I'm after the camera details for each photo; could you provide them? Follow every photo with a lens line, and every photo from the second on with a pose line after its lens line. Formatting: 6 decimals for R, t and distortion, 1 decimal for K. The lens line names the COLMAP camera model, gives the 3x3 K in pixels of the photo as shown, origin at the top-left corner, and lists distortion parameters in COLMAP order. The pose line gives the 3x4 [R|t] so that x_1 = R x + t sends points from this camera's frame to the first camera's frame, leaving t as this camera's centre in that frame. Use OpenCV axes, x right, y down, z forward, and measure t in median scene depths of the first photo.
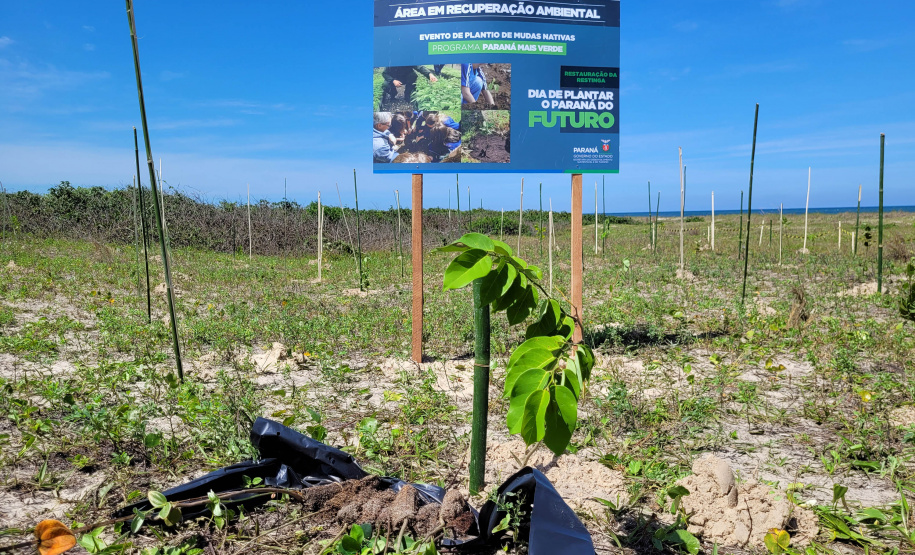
lens RADIAL K [[705.0, 0, 458.8], [0, 705.0, 297.7], [0, 0, 1]] dist [0.003864, 0.005358]
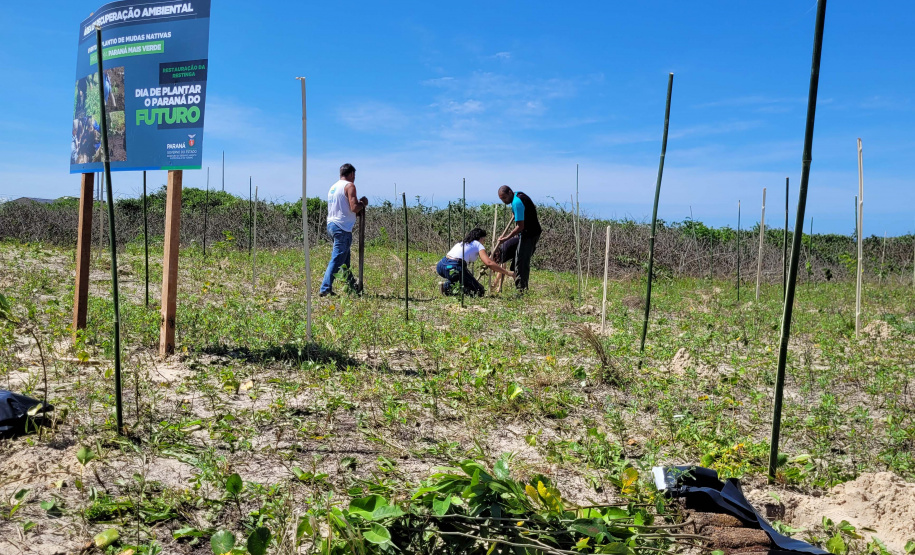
lens RADIAL K [[893.4, 0, 458.5], [0, 893.4, 310.7], [0, 0, 1]] dist [-0.019041, -0.012288]
pose [[0.781661, 0.080310, -0.618512, 1.279899], [-0.105974, 0.994357, -0.004816, -0.018866], [0.614635, 0.069310, 0.785761, 0.292493]]
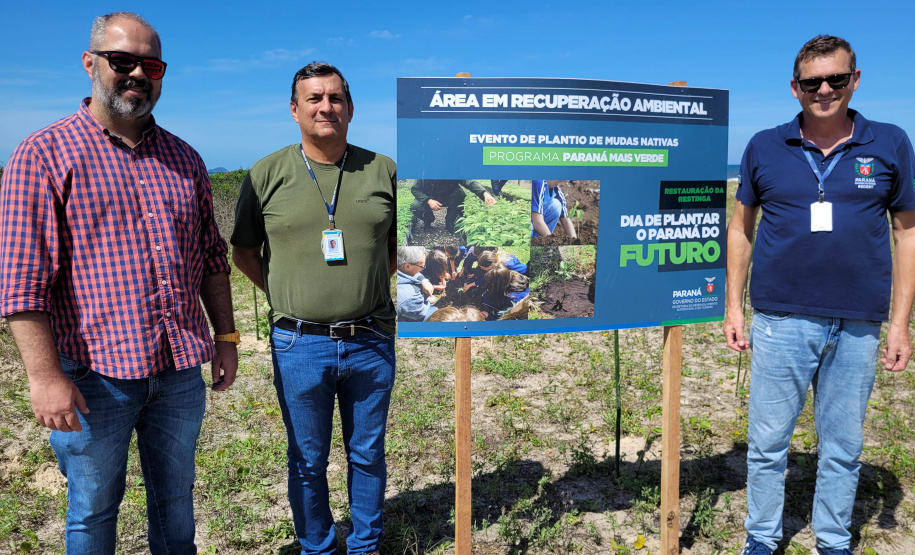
lens RADIAL K [[716.6, 0, 457.5], [0, 716.6, 277.5], [0, 0, 1]] dist [-0.000985, -0.001312]
pose [[0.974288, -0.026469, 0.223747, -0.220611], [0.019652, 0.999274, 0.032640, -0.257923], [-0.224449, -0.027404, 0.974100, 0.334524]]
